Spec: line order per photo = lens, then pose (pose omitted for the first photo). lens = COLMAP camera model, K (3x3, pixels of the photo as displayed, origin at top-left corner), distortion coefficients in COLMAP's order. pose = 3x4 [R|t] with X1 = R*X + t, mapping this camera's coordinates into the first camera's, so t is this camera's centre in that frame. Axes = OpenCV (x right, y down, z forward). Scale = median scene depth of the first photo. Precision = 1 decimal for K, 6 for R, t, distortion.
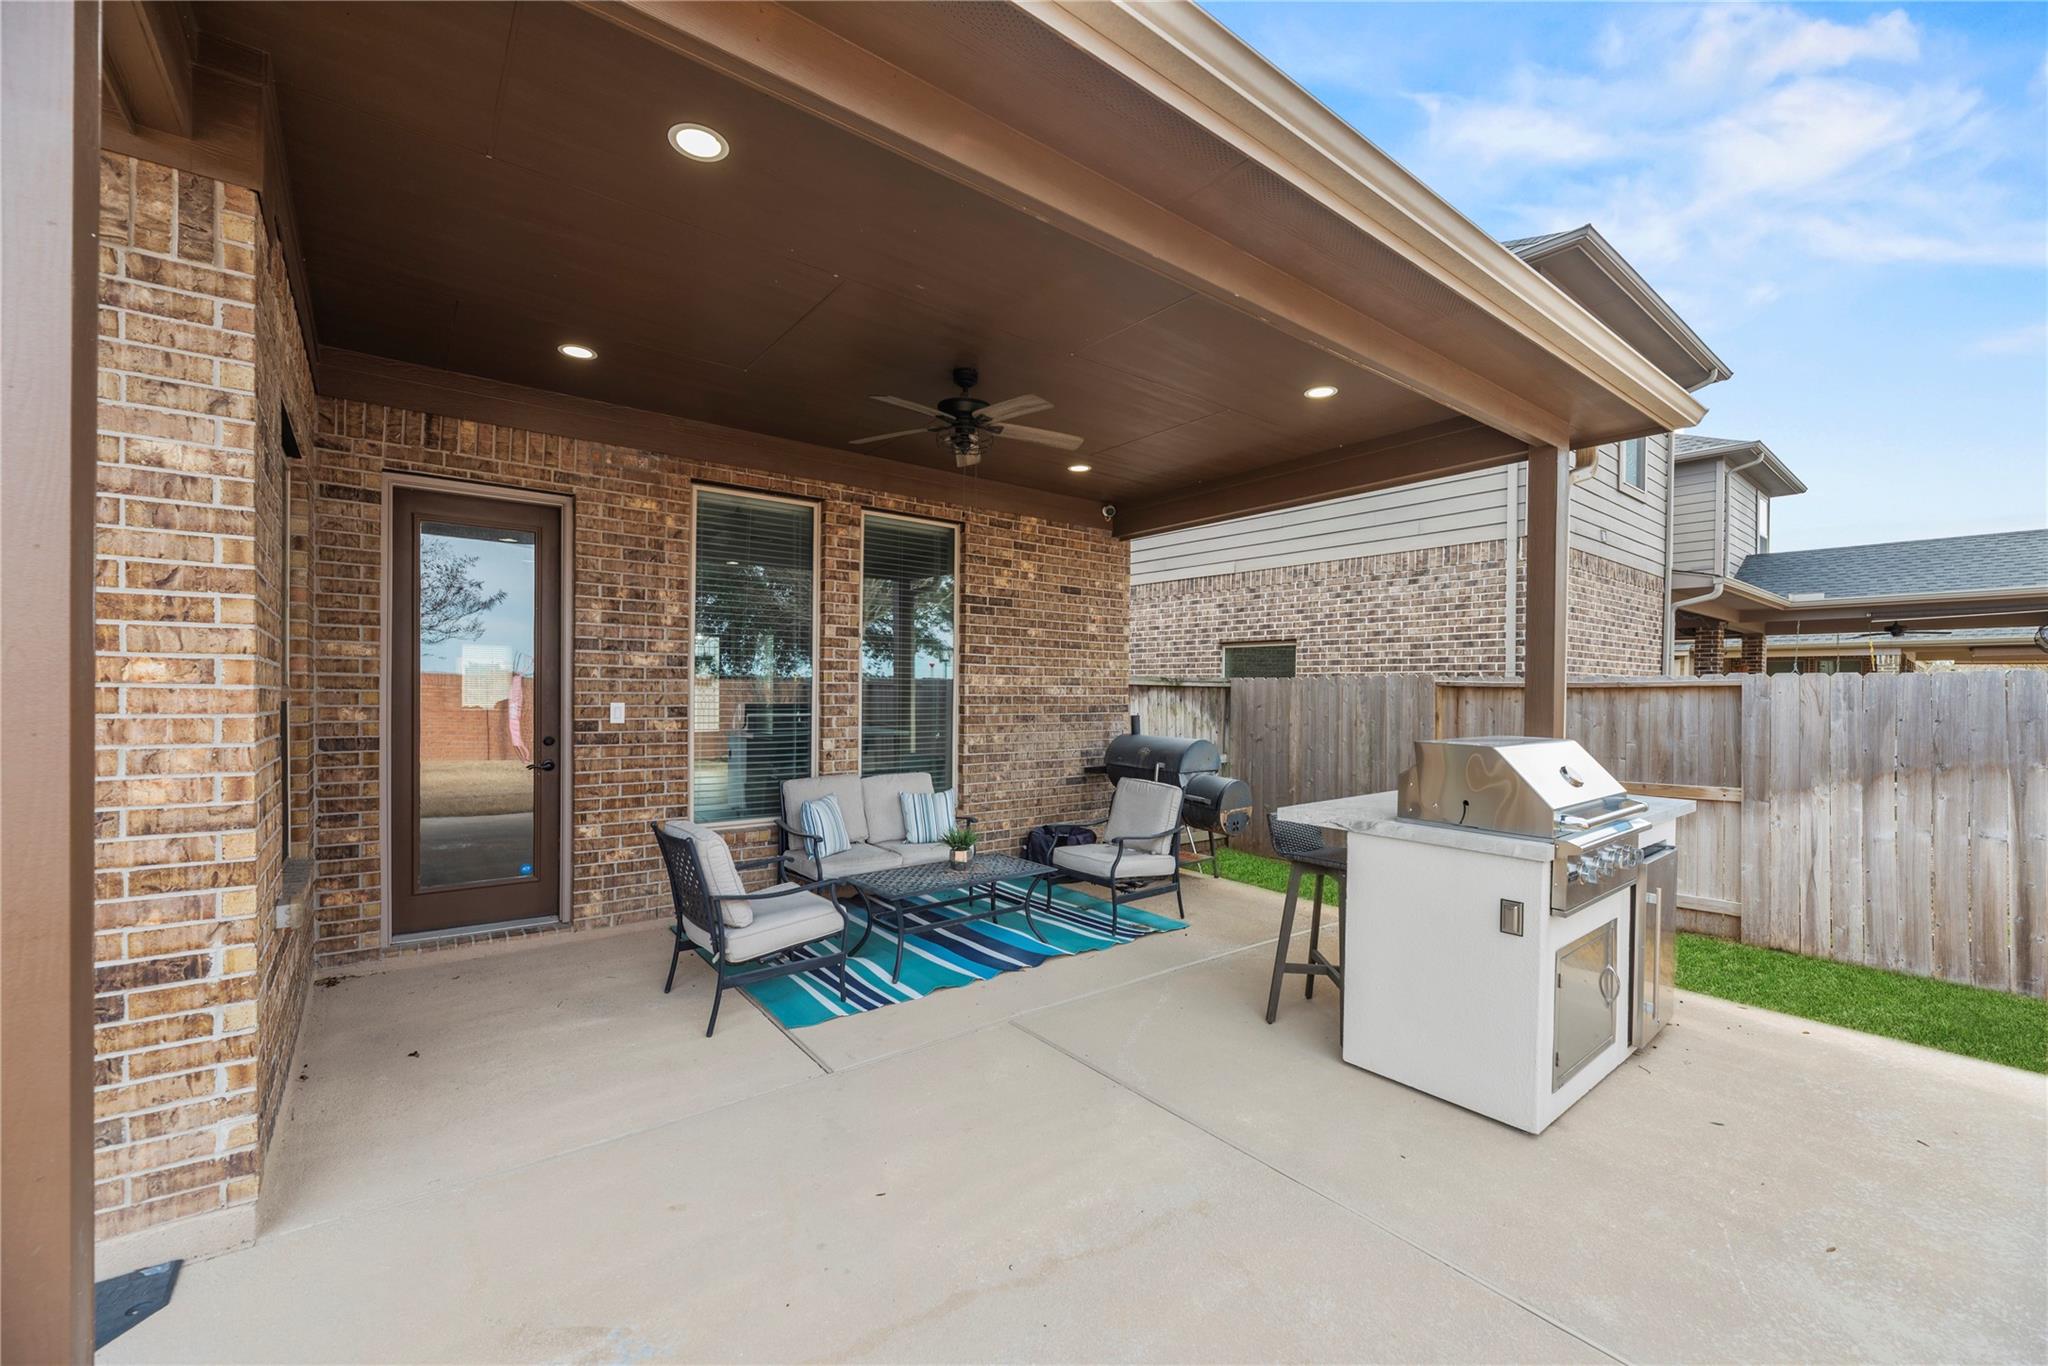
lens RADIAL K [[825.2, 0, 1021.1], [0, 825.2, 699.1], [0, 0, 1]] dist [0.000424, 0.000056]
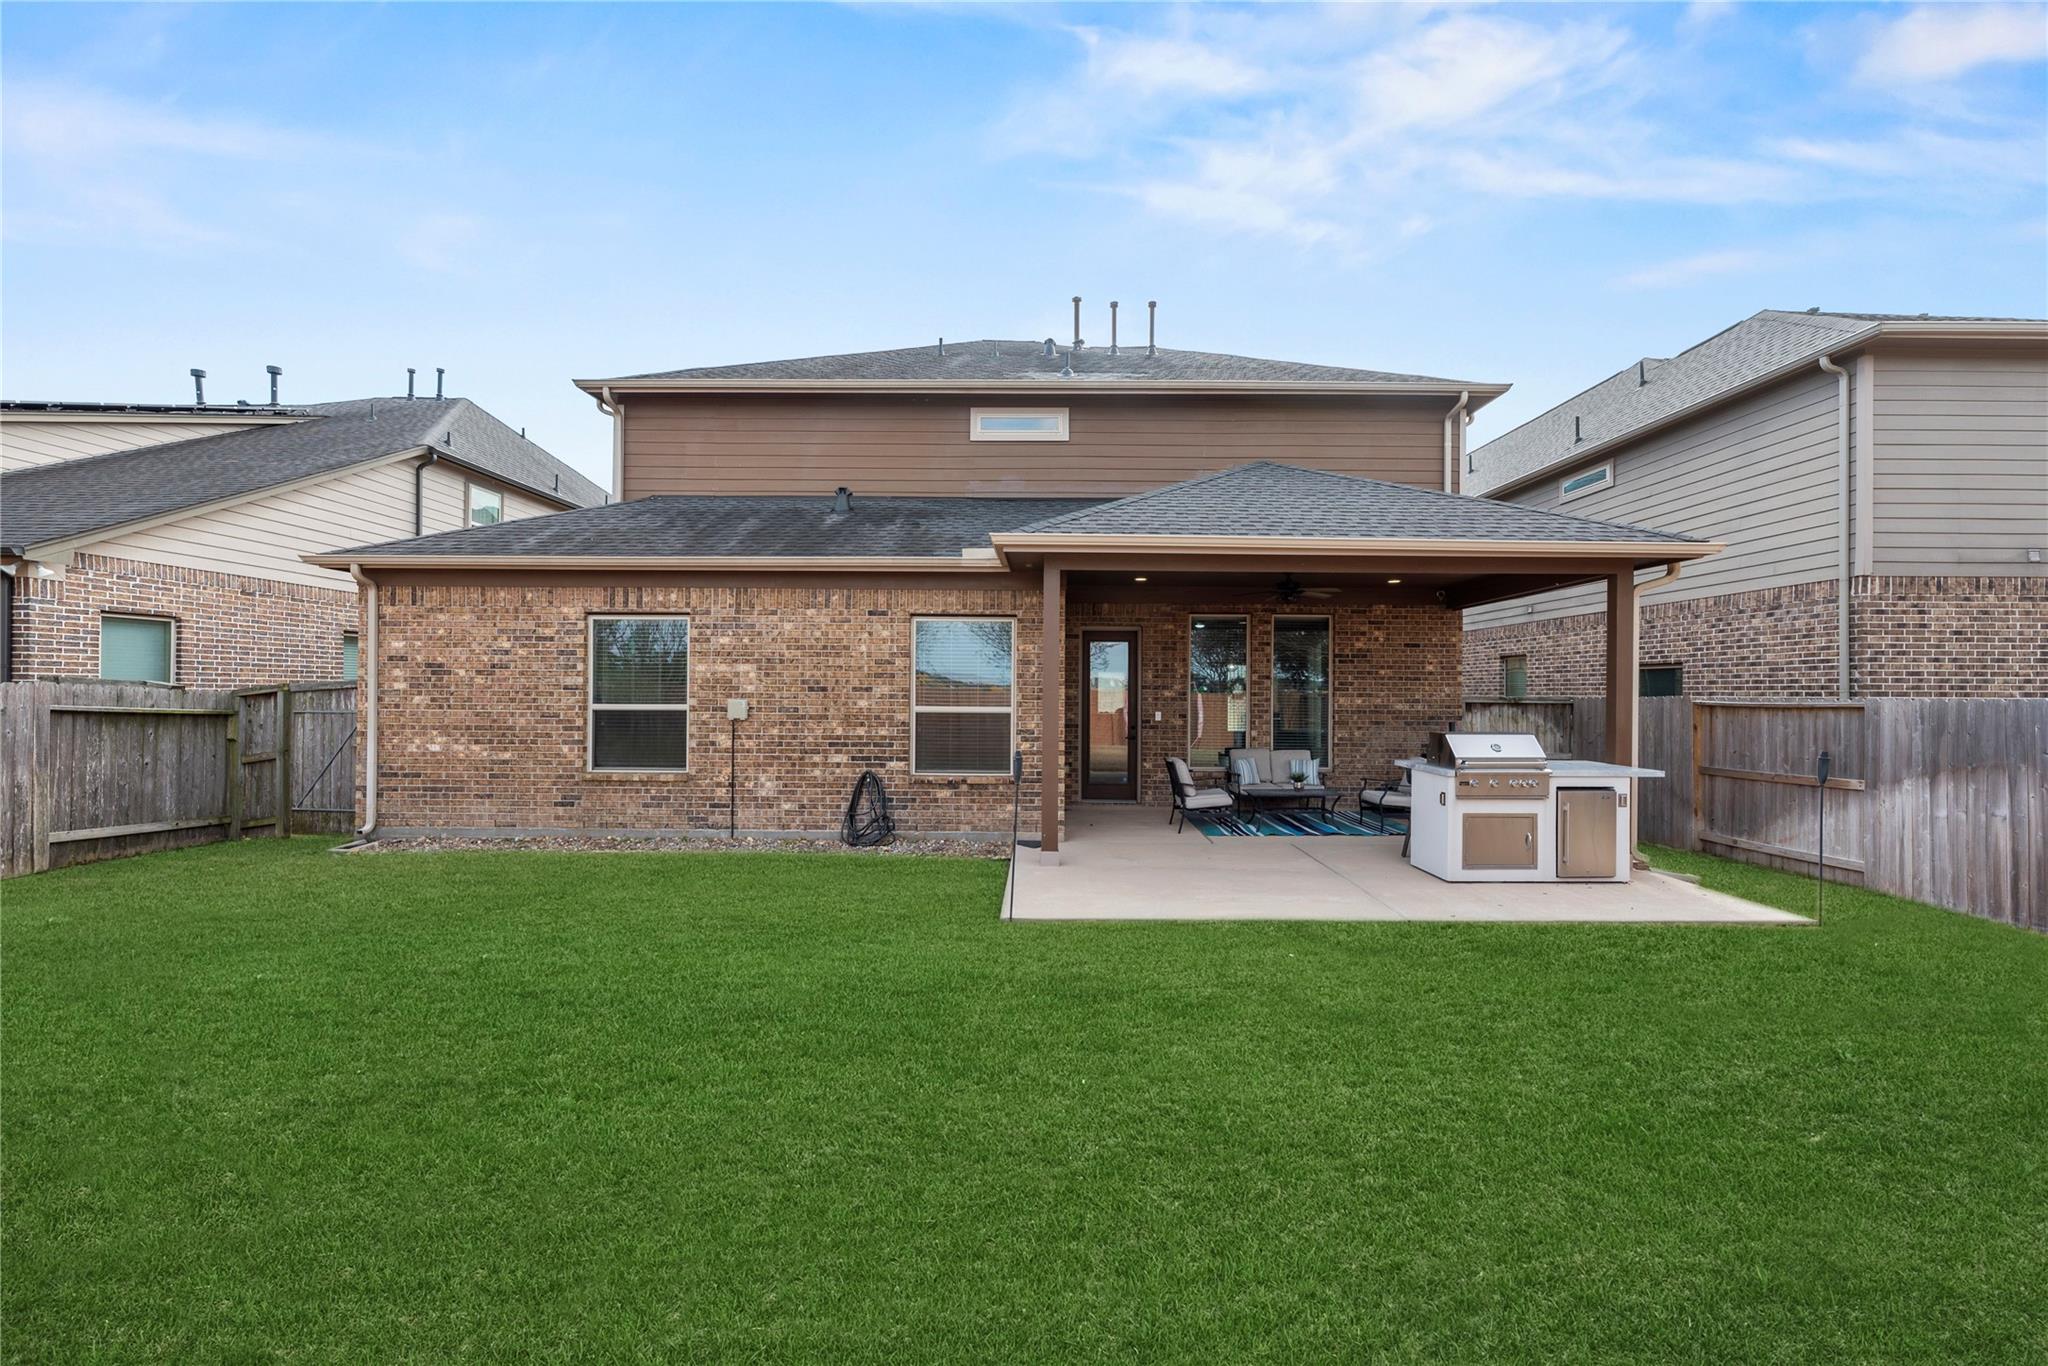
lens RADIAL K [[825.2, 0, 1036.3], [0, 825.2, 685.5], [0, 0, 1]] dist [0.000424, 0.000056]
pose [[0.786916, -0.010361, -0.616973, 0.495291], [-0.004888, 0.999723, -0.023023, -0.010740], [0.617041, 0.021133, 0.786648, -0.765917]]
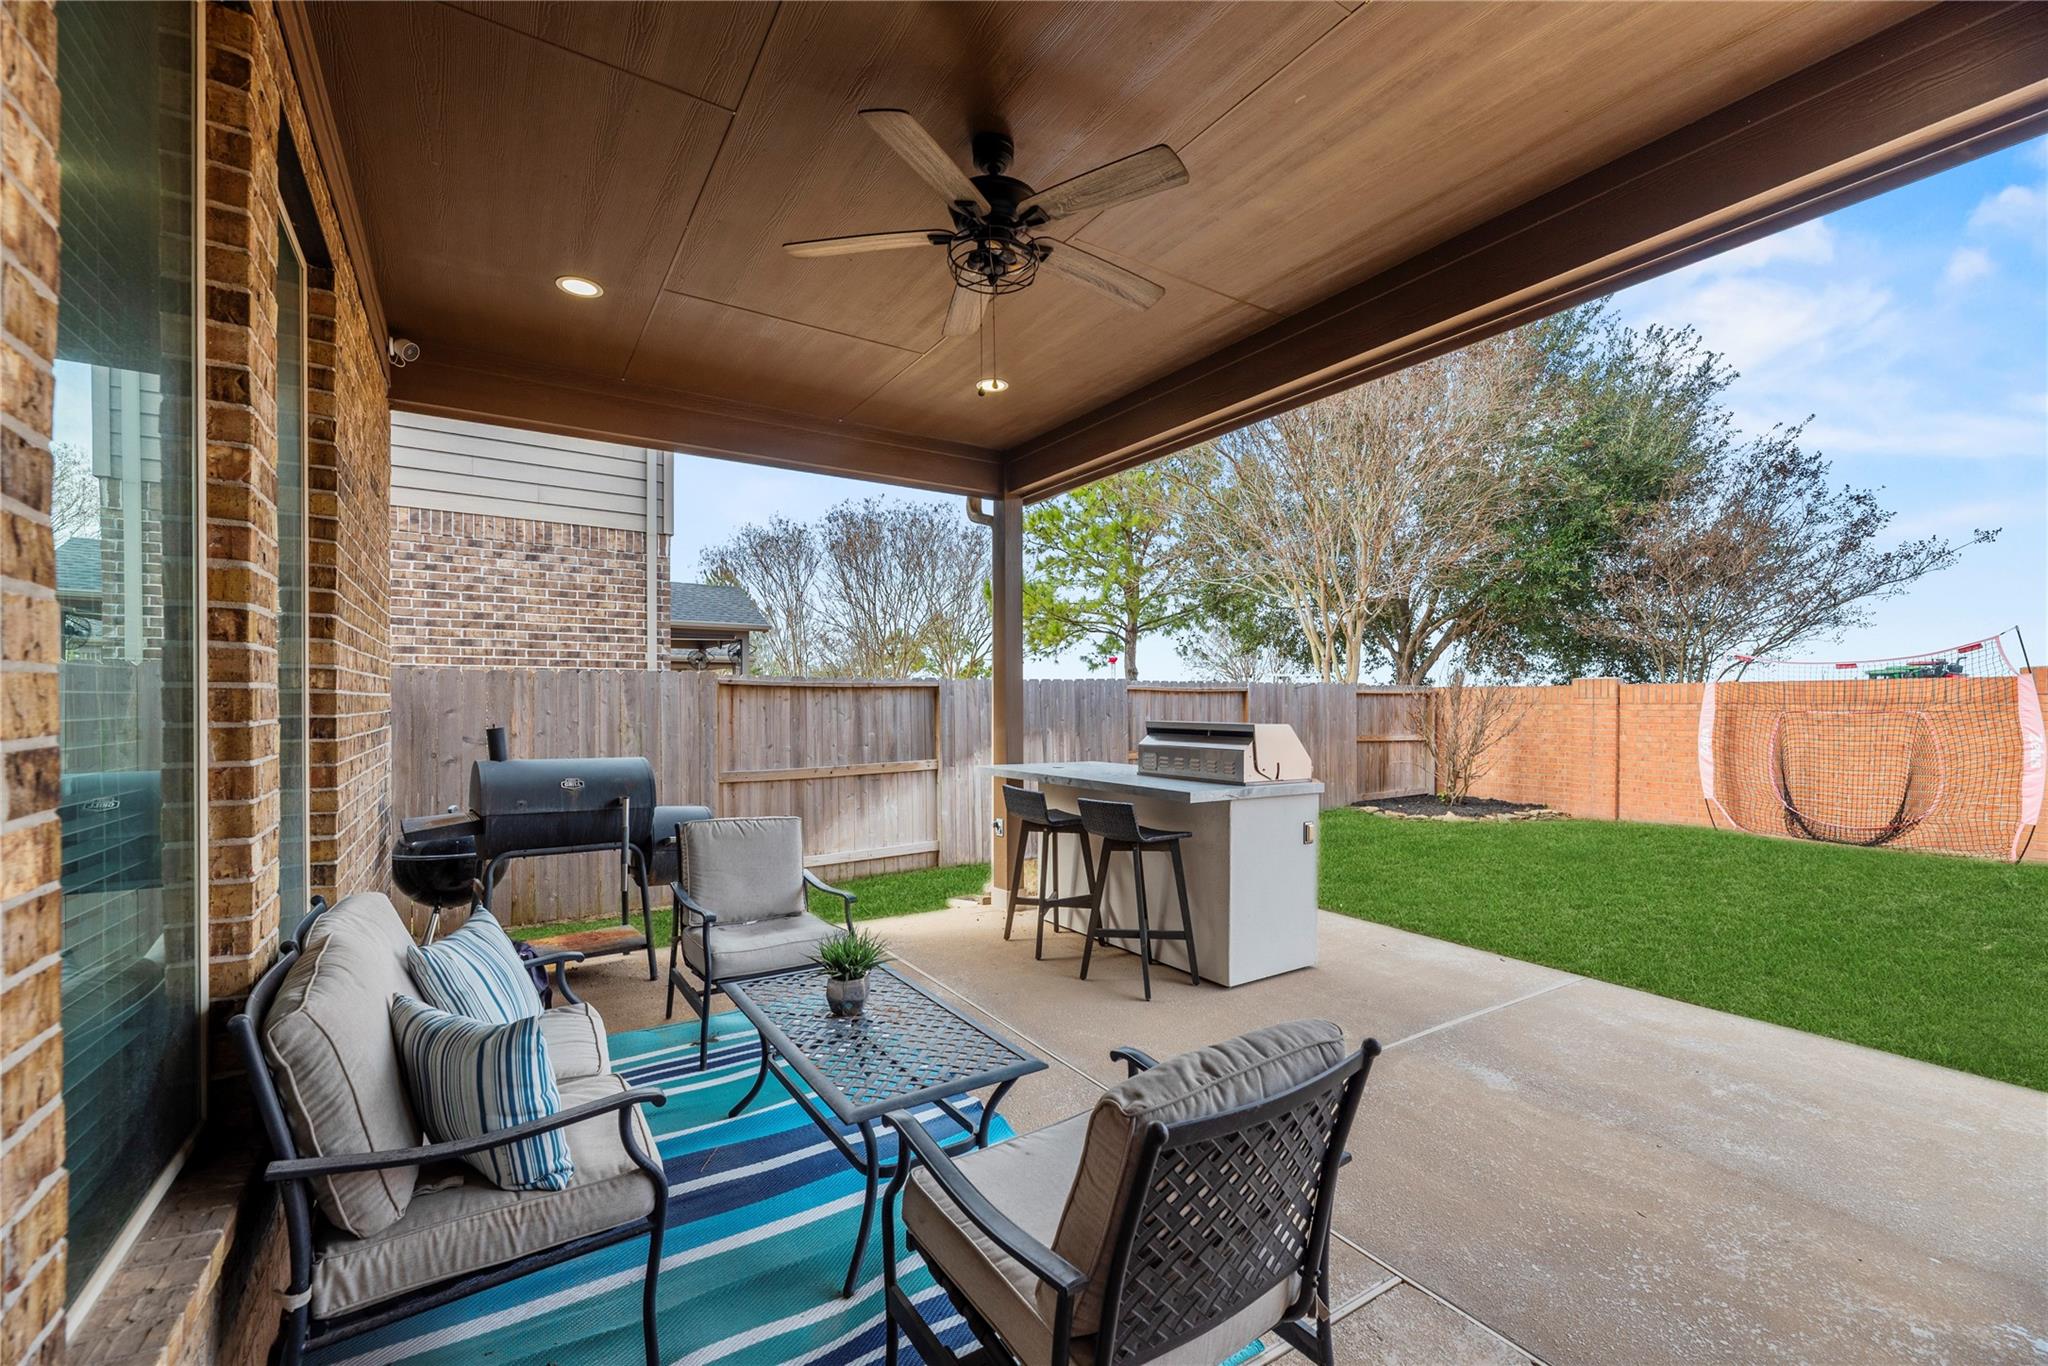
lens RADIAL K [[825.2, 0, 1021.2], [0, 825.2, 696.9], [0, 0, 1]] dist [0.000424, 0.000056]
pose [[0.085611, -0.004400, 0.996319, -0.406303], [0.009286, 0.999950, 0.003618, -0.001607], [-0.996285, 0.008942, 0.085647, 0.581149]]
